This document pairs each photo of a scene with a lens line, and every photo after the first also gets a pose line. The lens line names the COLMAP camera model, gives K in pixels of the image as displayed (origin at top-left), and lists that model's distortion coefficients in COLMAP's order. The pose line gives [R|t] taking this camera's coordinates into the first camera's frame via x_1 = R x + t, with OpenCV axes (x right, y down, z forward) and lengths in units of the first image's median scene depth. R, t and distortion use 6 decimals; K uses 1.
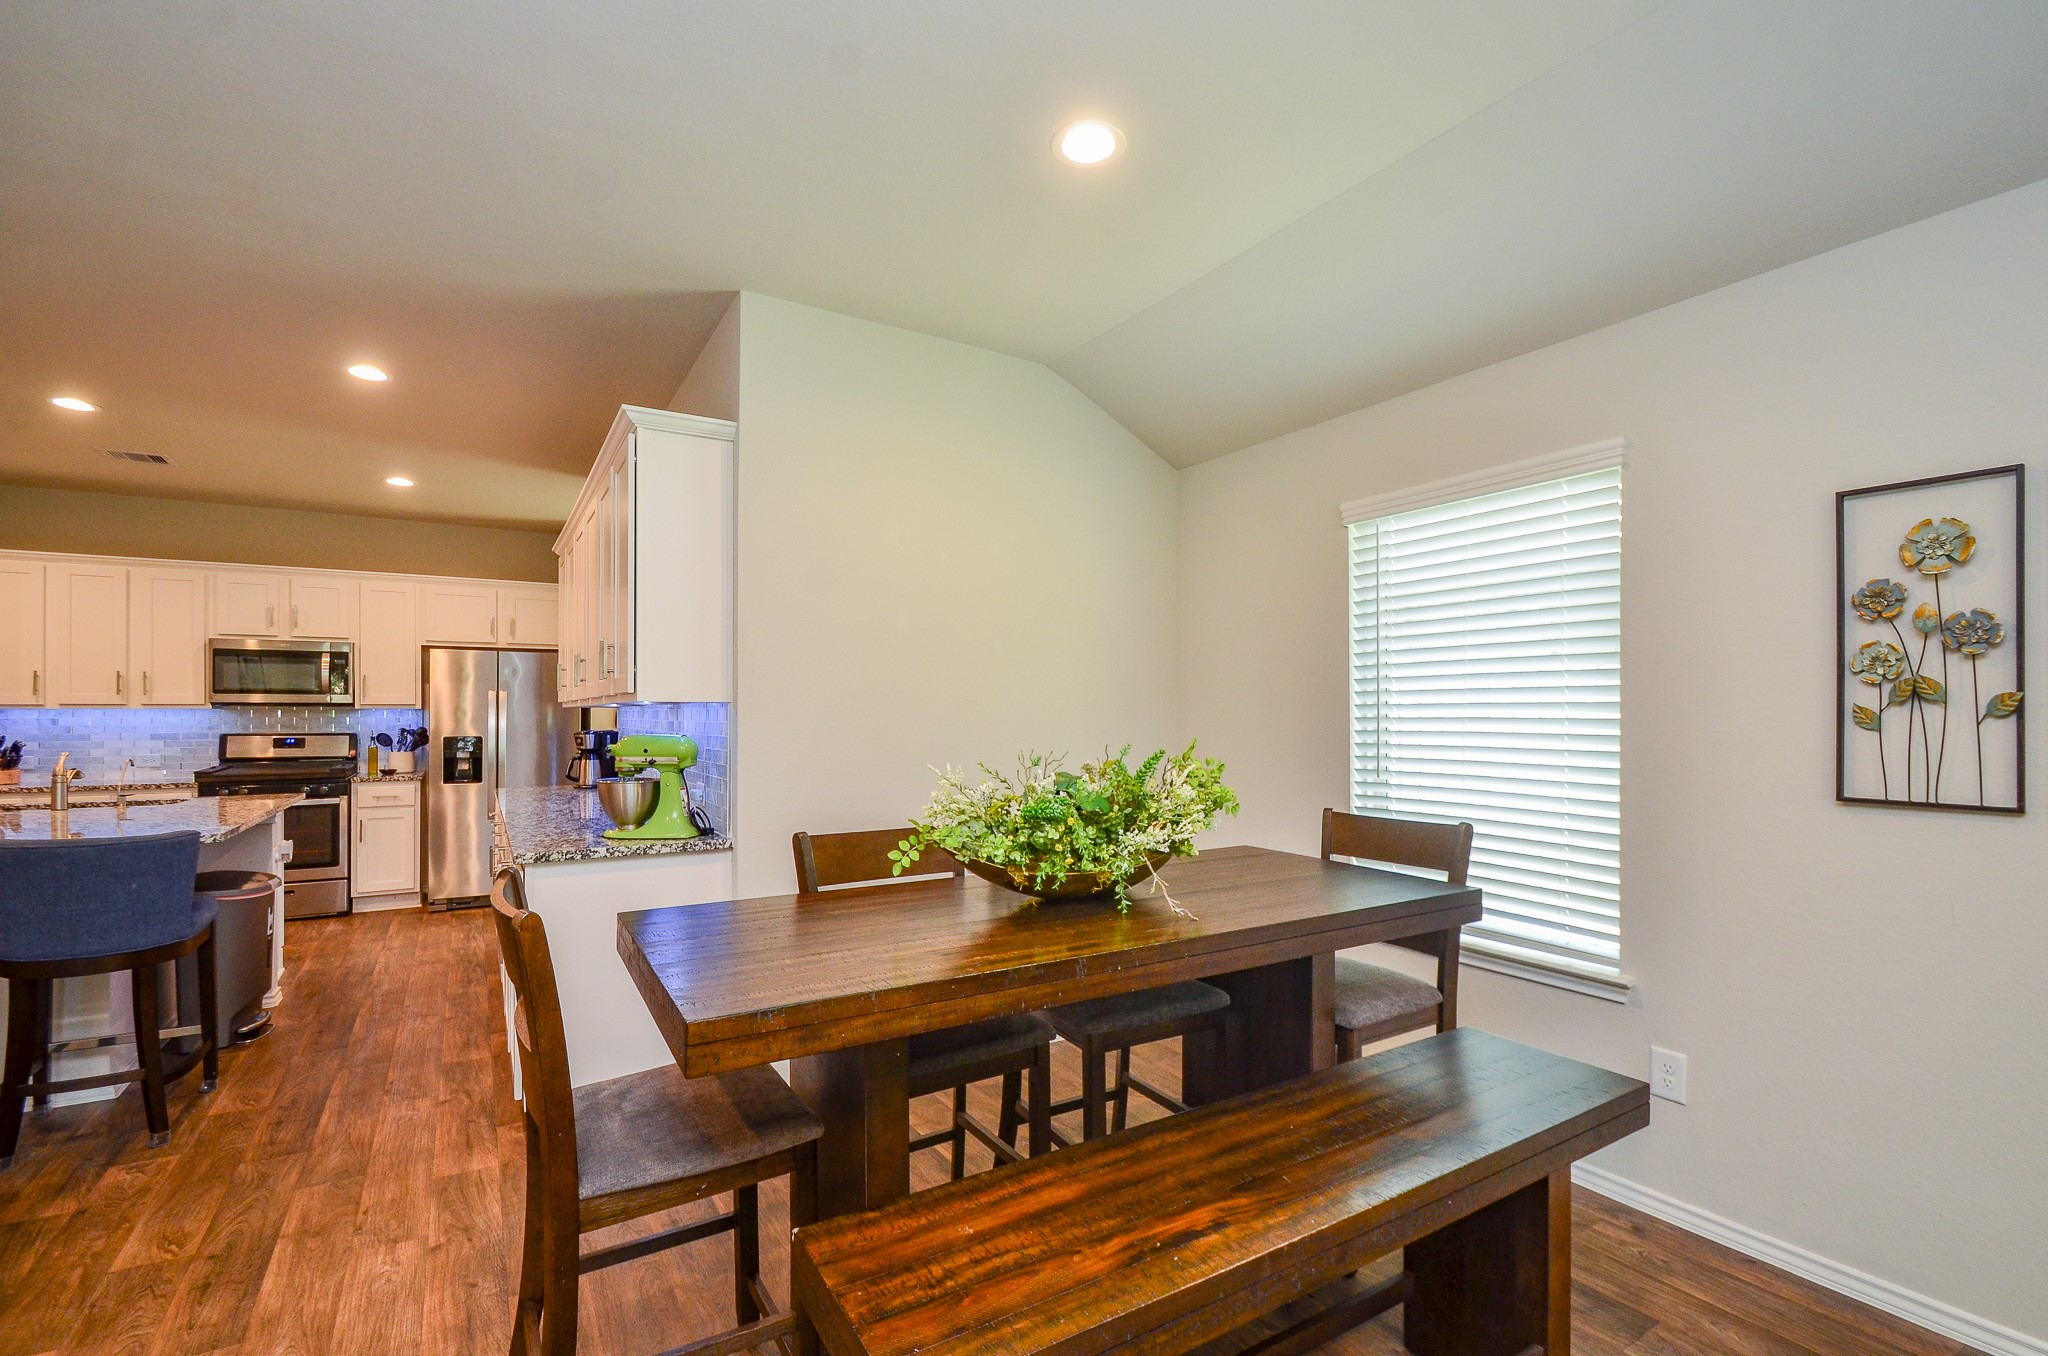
lens RADIAL K [[890.7, 0, 1012.5], [0, 890.7, 709.6], [0, 0, 1]] dist [0.003919, -0.013225]
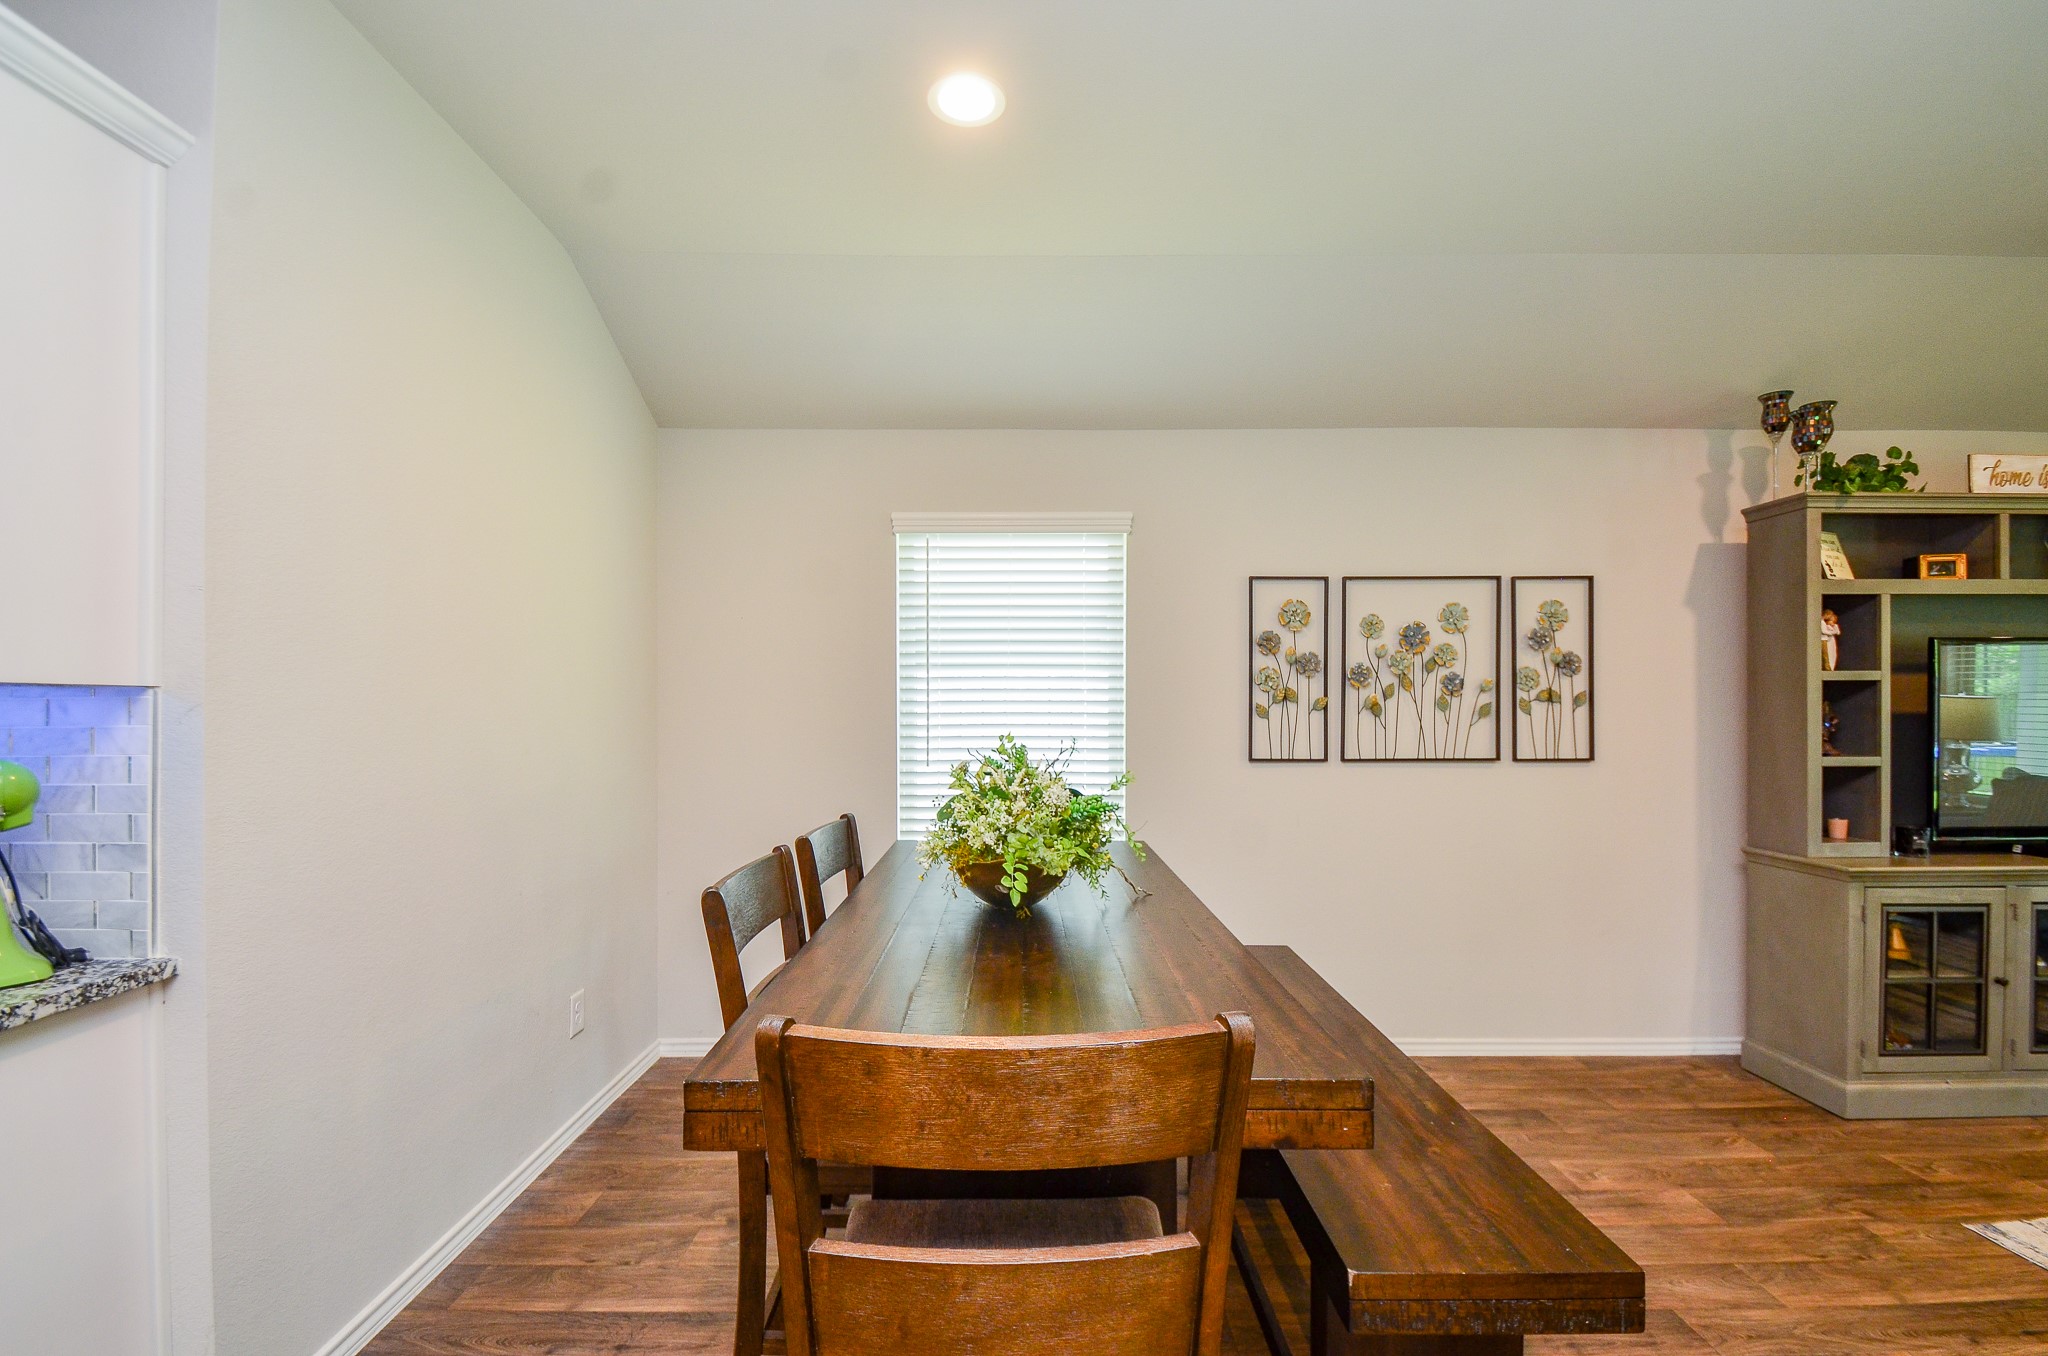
lens RADIAL K [[898.2, 0, 1020.7], [0, 898.2, 709.4], [0, 0, 1]] dist [0.009416, -0.014302]
pose [[0.530617, 0.000513, 0.847612, -0.255274], [-0.002919, 0.999995, 0.001221, 0.001816], [-0.847607, -0.003122, 0.530616, 0.161697]]
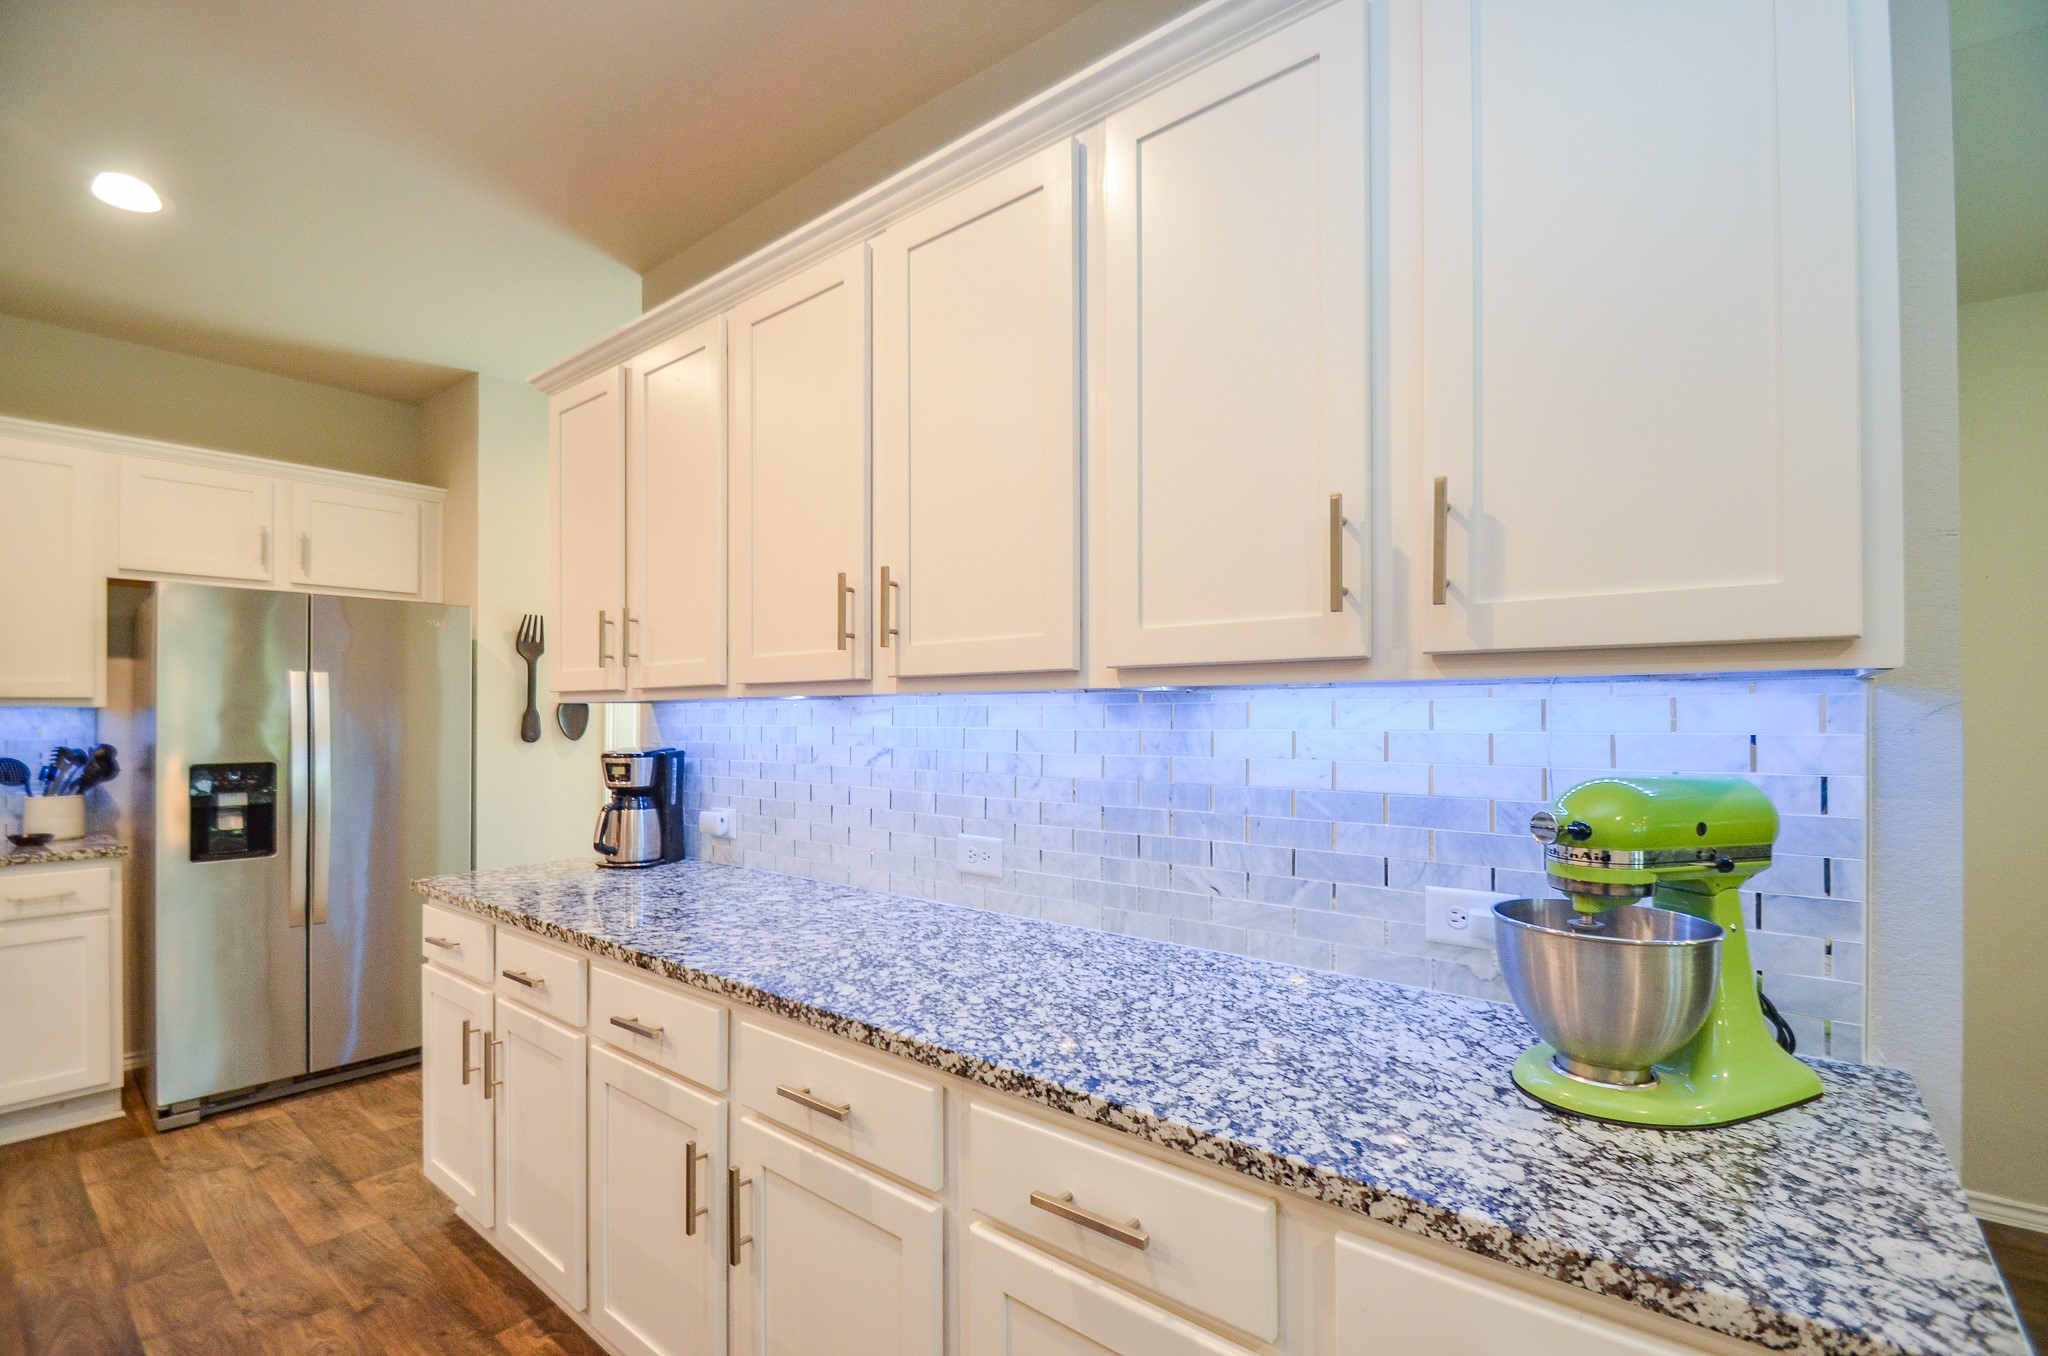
lens RADIAL K [[898.2, 0, 1020.7], [0, 898.2, 709.4], [0, 0, 1]] dist [0.009416, -0.014302]
pose [[0.941880, -0.002307, 0.335942, -0.383590], [0.002245, 0.999997, 0.000572, 0.001364], [-0.335942, 0.000215, 0.941883, 0.397881]]
